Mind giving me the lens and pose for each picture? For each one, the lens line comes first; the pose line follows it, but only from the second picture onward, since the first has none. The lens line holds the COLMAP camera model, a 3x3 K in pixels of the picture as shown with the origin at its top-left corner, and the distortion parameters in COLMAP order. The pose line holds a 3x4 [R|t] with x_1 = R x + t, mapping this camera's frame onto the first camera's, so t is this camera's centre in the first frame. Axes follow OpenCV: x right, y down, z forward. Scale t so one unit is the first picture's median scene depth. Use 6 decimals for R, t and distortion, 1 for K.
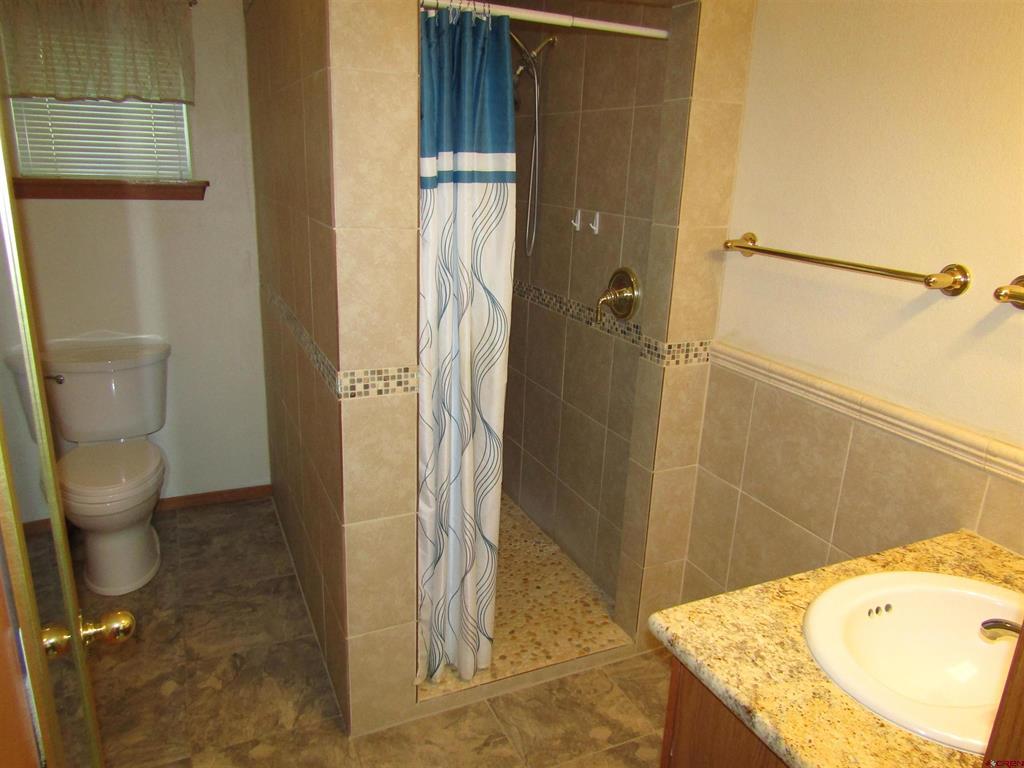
lens RADIAL K [[739.9, 0, 509.6], [0, 739.9, 385.5], [0, 0, 1]] dist [-0.002578, 0.002466]
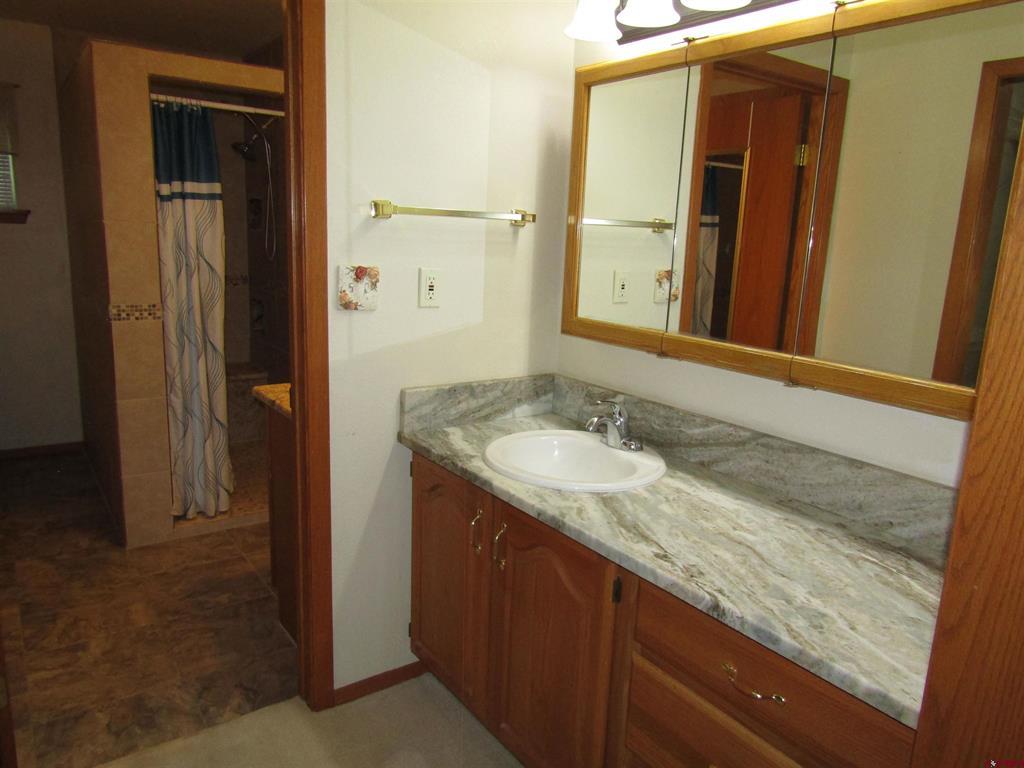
lens RADIAL K [[739.9, 0, 514.1], [0, 739.9, 384.1], [0, 0, 1]] dist [-0.002578, 0.002466]
pose [[0.982309, -0.036622, 0.183651, 0.346127], [0.051898, 0.995517, -0.079076, 0.326986], [-0.179932, 0.087208, 0.979806, -0.780981]]
